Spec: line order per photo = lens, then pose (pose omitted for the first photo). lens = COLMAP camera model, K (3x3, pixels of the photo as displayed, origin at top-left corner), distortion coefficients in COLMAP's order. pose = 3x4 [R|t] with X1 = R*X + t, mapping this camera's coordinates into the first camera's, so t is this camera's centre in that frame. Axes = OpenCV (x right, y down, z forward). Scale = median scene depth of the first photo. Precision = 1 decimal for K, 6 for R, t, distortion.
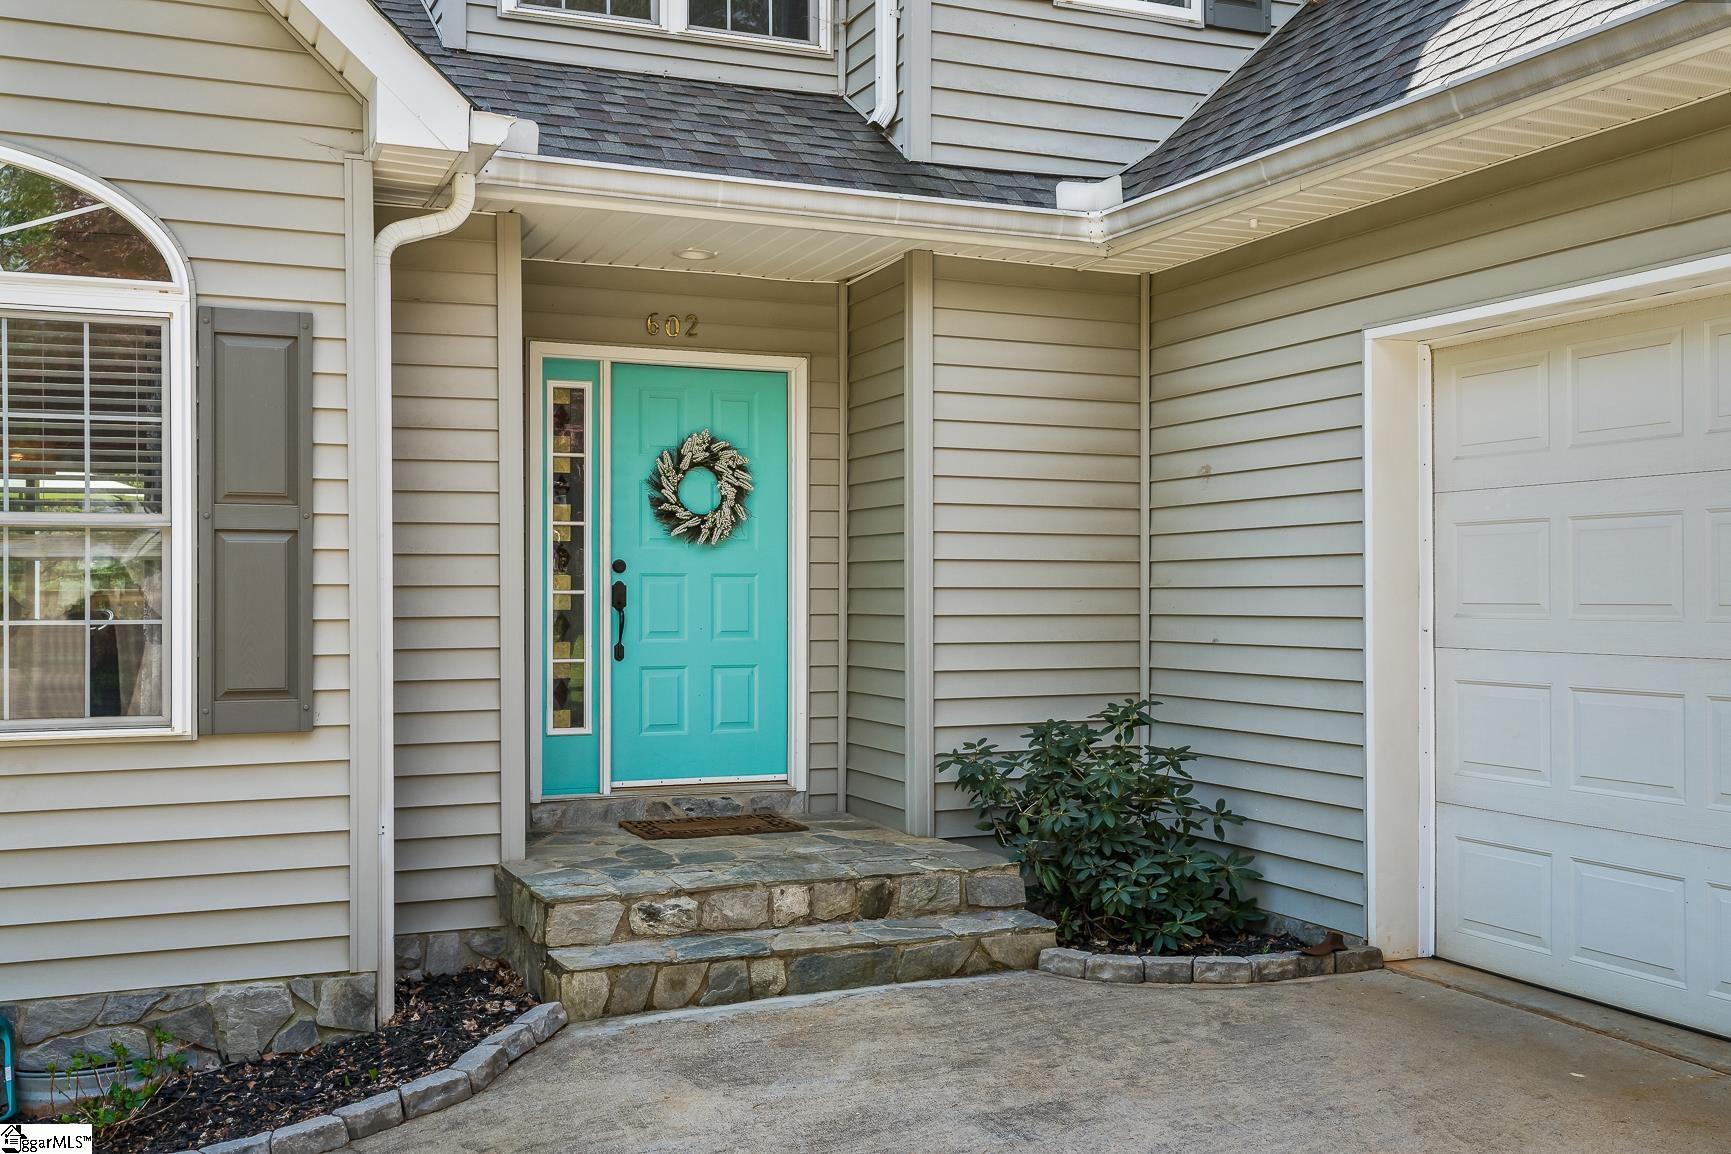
lens RADIAL K [[1747.7, 0, 866.9], [0, 1747.7, 603.0], [0, 0, 1]] dist [0.010004, -0.001018]
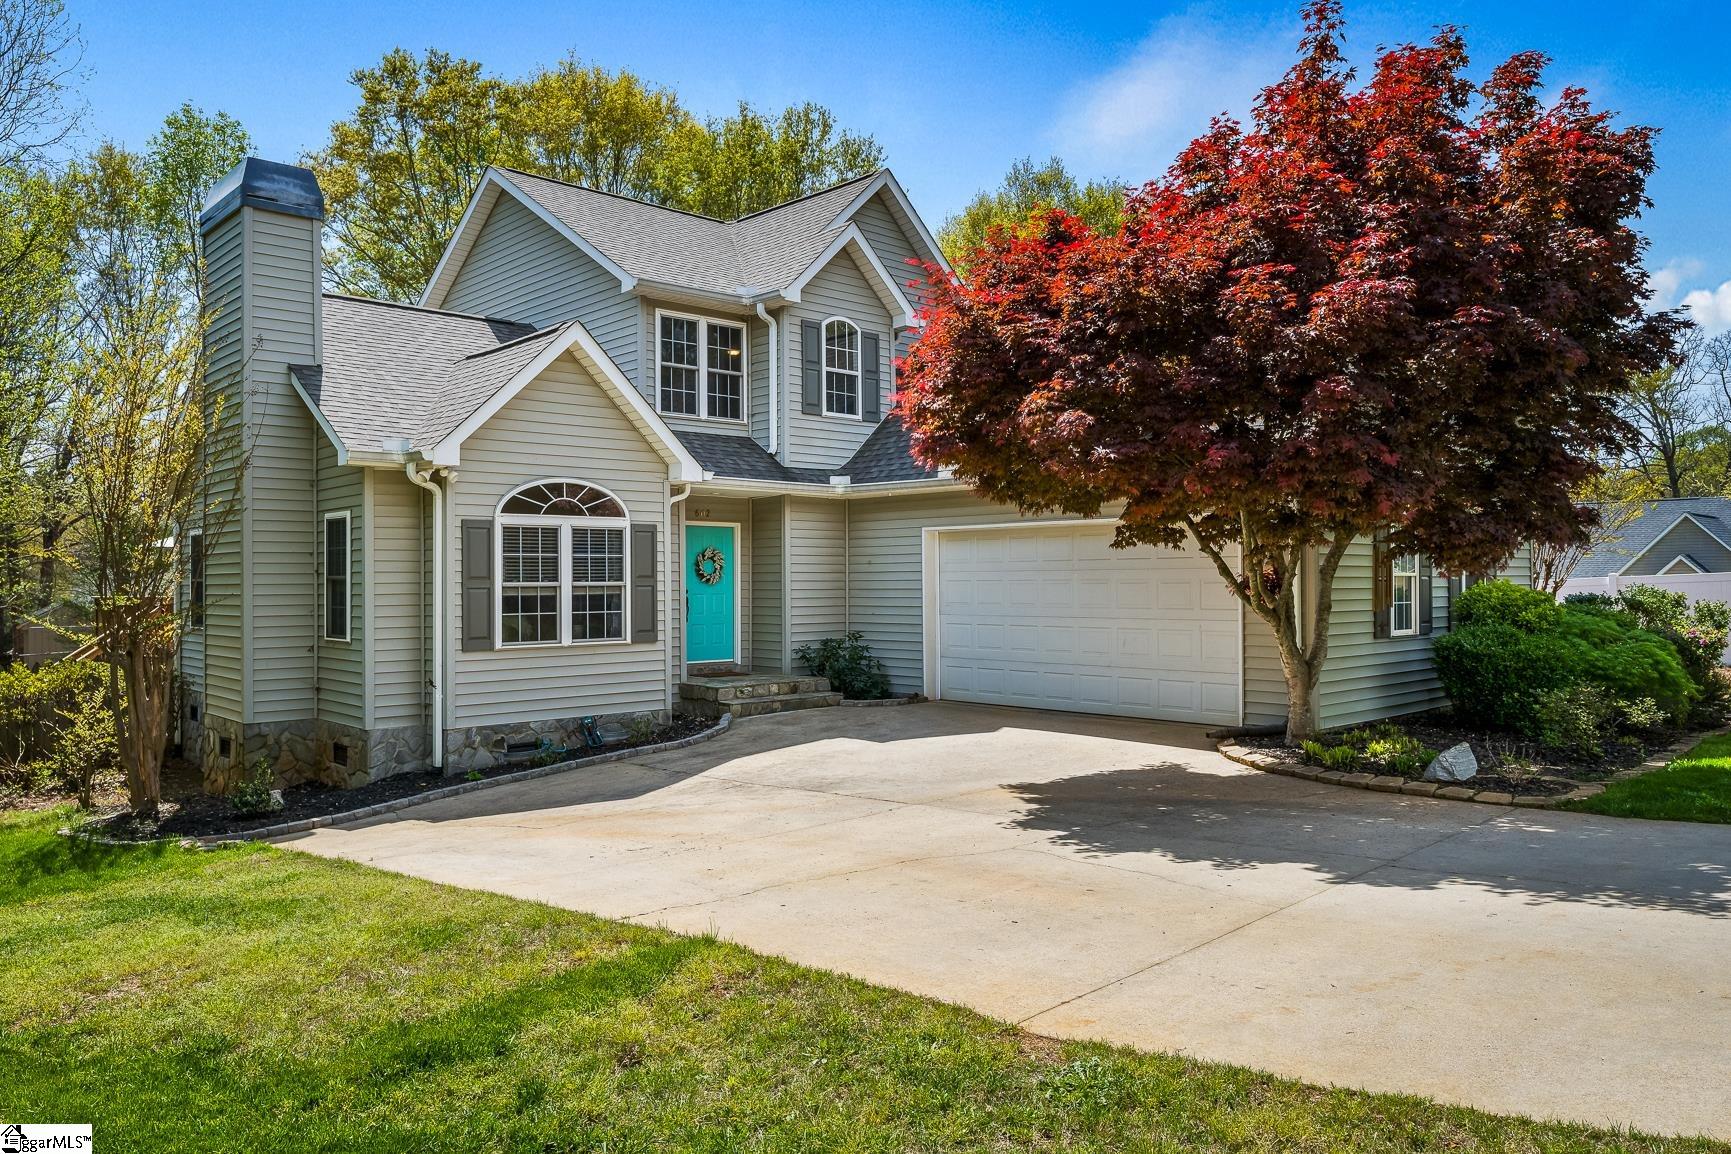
lens RADIAL K [[1208.5, 0, 865.5], [0, 1208.5, 577.0], [0, 0, 1]] dist [-0.000475, -0.000013]
pose [[0.941041, -0.001822, 0.338287, -0.614458], [0.005311, 0.999942, -0.009389, -0.027254], [-0.338250, 0.010632, 0.940996, -1.202527]]
